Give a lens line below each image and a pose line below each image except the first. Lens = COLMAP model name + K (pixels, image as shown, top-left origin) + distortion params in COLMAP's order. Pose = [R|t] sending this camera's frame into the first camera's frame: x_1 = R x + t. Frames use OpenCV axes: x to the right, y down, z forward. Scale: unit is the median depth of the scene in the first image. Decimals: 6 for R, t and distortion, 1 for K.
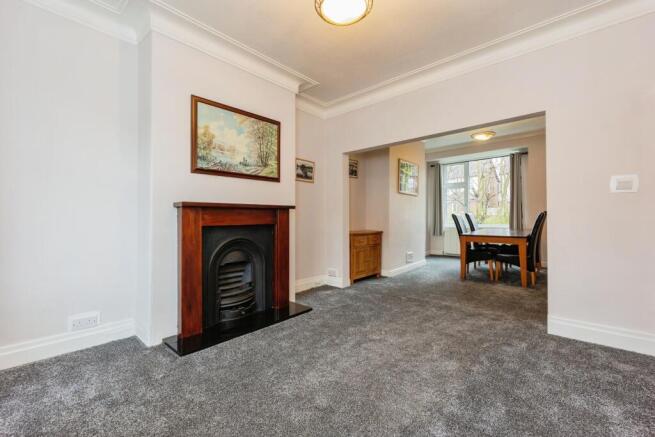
lens RADIAL K [[279.6, 0, 323.4], [0, 279.6, 218.1], [0, 0, 1]] dist [0.002163, 0.000111]
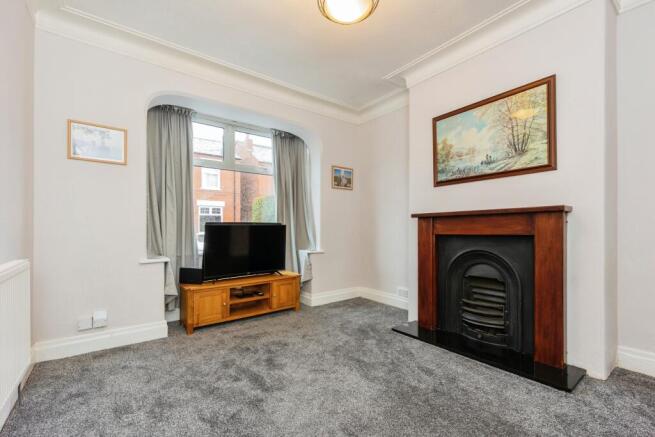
lens RADIAL K [[279.6, 0, 325.8], [0, 279.6, 225.3], [0, 0, 1]] dist [0.002163, 0.000111]
pose [[-0.188653, -0.010094, -0.981992, 0.670389], [0.002339, 0.999940, -0.010728, 0.003979], [0.982041, -0.004320, -0.188618, 0.725028]]
